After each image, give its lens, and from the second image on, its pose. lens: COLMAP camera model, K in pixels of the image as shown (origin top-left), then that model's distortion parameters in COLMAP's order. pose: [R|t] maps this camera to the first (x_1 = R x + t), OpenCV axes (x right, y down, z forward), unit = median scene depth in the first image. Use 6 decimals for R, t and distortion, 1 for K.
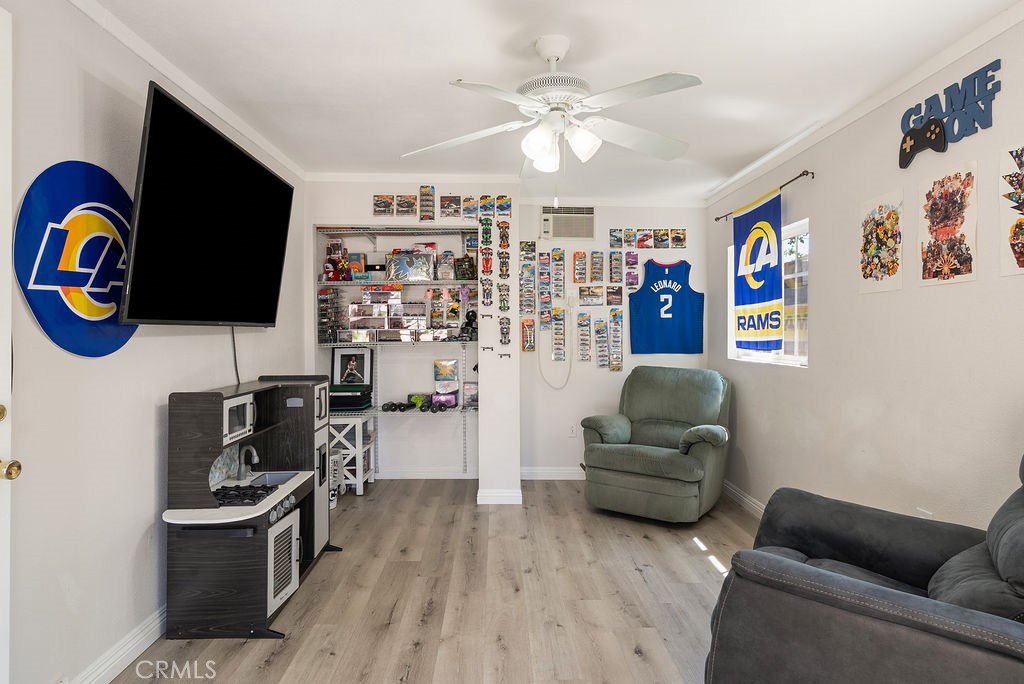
lens RADIAL K [[585.9, 0, 482.0], [0, 585.9, 329.0], [0, 0, 1]] dist [-0.008065, -0.002772]
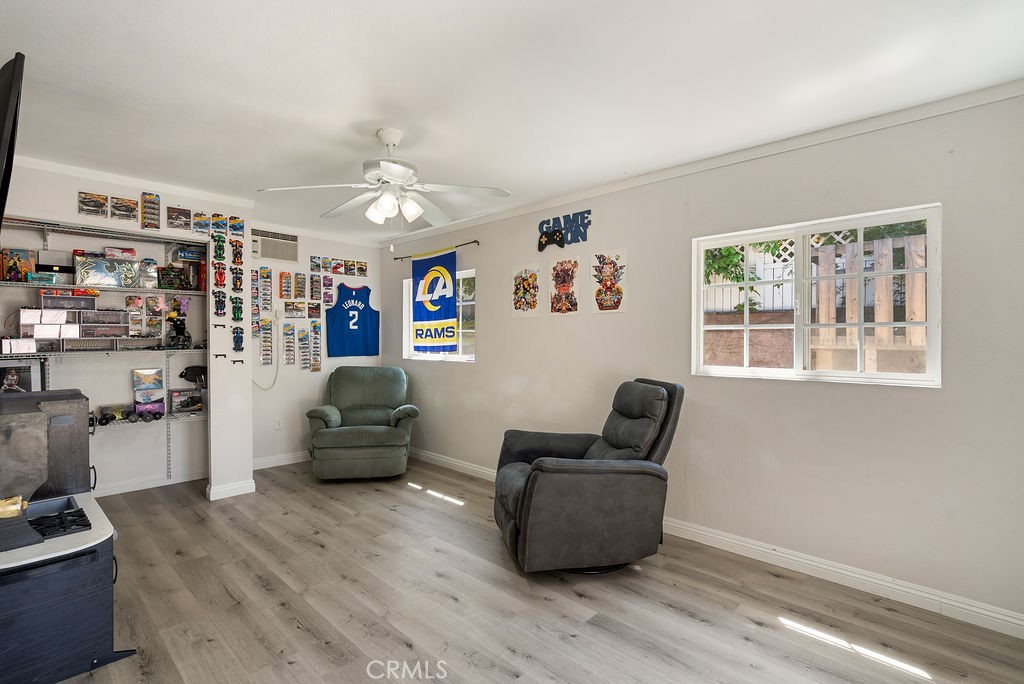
lens RADIAL K [[490.5, 0, 512.0], [0, 490.5, 342.0], [0, 0, 1]] dist [-0.074566, 0.032396]
pose [[0.679766, -0.006553, 0.733400, -0.295716], [-0.002356, 0.999935, 0.011118, -0.003509], [-0.733426, -0.009285, 0.679706, 0.003637]]
